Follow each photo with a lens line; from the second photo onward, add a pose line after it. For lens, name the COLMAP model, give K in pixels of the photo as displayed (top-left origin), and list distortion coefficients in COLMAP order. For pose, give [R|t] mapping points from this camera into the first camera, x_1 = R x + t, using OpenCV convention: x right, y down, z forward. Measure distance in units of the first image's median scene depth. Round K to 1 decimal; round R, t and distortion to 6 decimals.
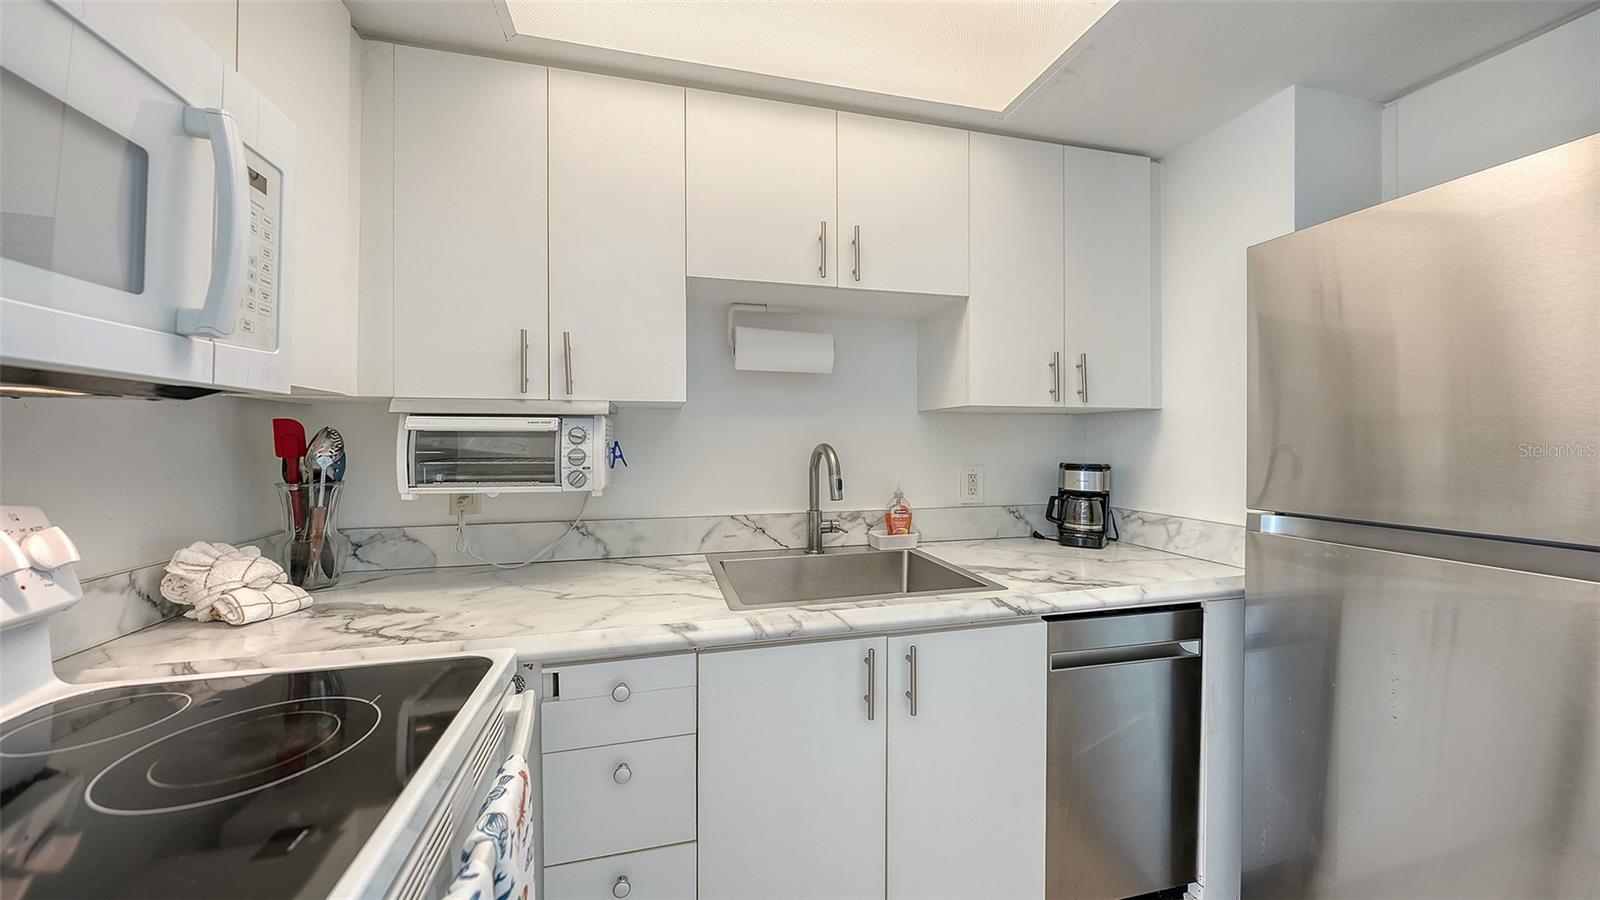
lens RADIAL K [[557.9, 0, 805.0], [0, 557.9, 445.8], [0, 0, 1]] dist [-0.001033, -0.000768]
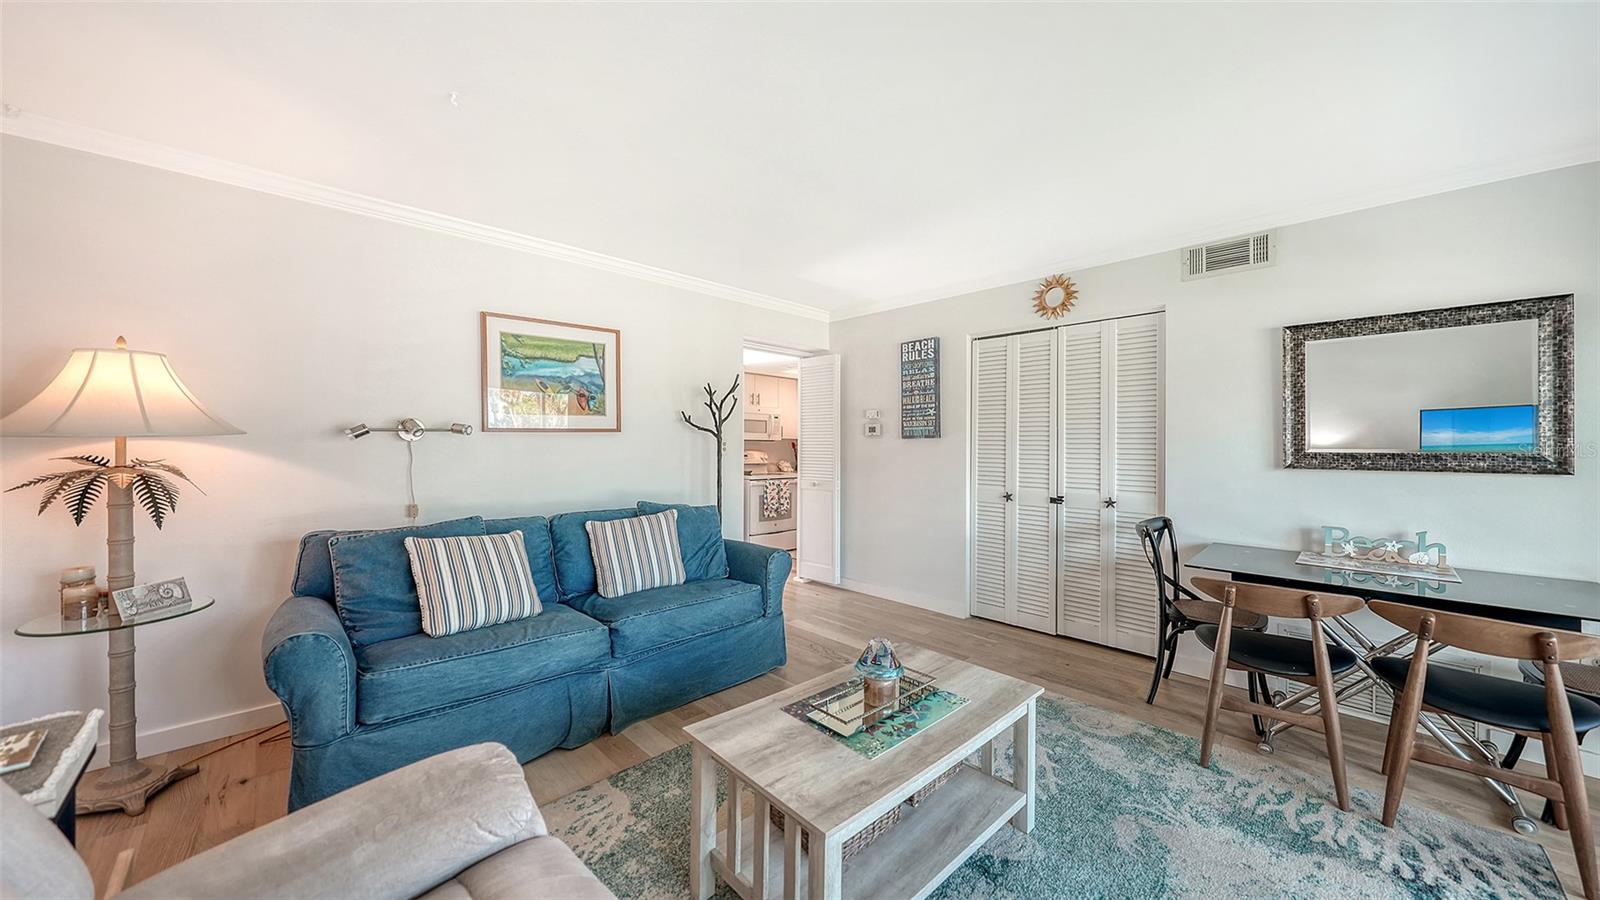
lens RADIAL K [[557.9, 0, 793.0], [0, 557.9, 444.8], [0, 0, 1]] dist [-0.001033, -0.000768]
pose [[0.488393, -0.000349, -0.872624, 4.075907], [-0.009000, 0.999945, -0.005437, 0.012847], [0.872577, 0.010509, 0.488363, -1.851273]]
